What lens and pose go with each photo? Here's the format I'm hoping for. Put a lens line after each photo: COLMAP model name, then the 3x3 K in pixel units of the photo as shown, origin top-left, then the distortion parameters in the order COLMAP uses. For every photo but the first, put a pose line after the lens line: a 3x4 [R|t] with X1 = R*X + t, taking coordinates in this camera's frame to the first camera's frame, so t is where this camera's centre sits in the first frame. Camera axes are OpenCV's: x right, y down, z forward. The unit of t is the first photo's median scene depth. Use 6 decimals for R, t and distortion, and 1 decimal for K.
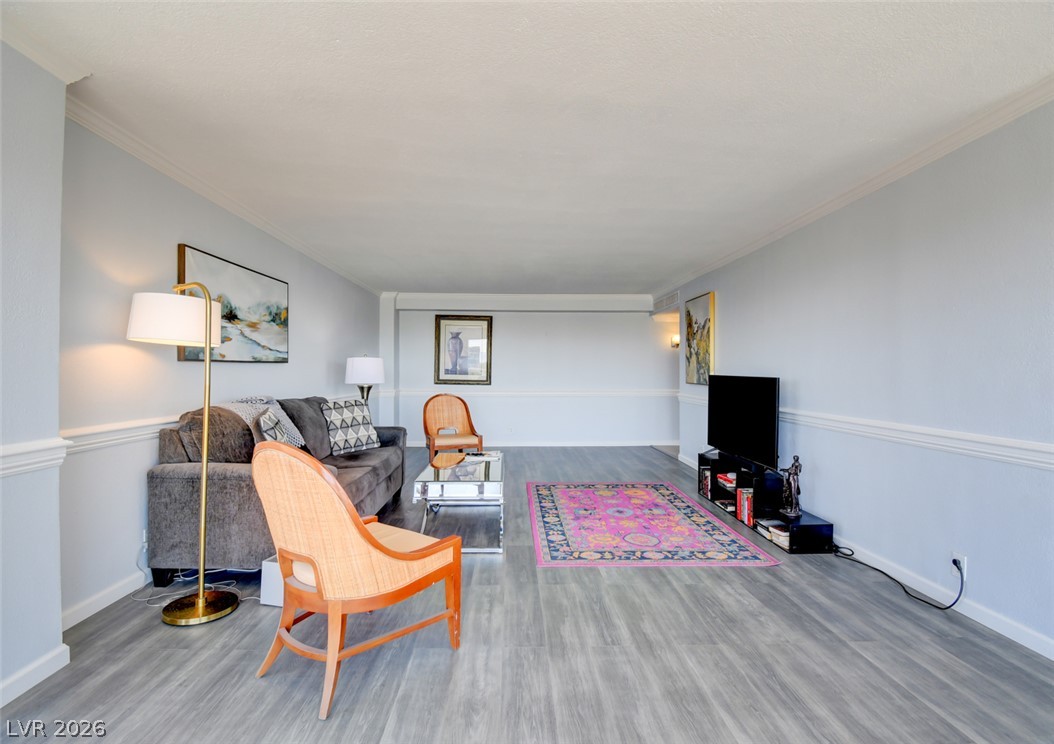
lens RADIAL K [[483.9, 0, 527.0], [0, 483.9, 372.0], [0, 0, 1]] dist [0.000570, 0.000015]
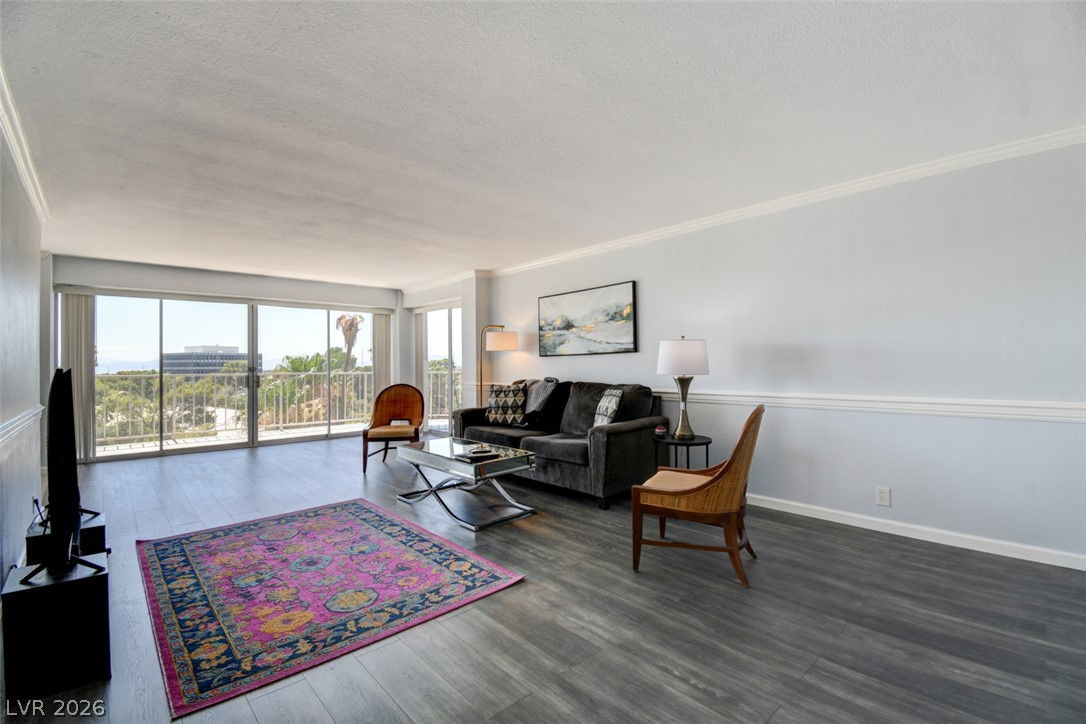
lens RADIAL K [[483.9, 0, 543.0], [0, 483.9, 362.0], [0, 0, 1]] dist [0.015898, -0.025988]
pose [[-0.757984, 0.000291, -0.652273, 0.453129], [0.006004, 0.999961, -0.006531, 0.009940], [0.652245, -0.008867, -0.757956, 2.011318]]
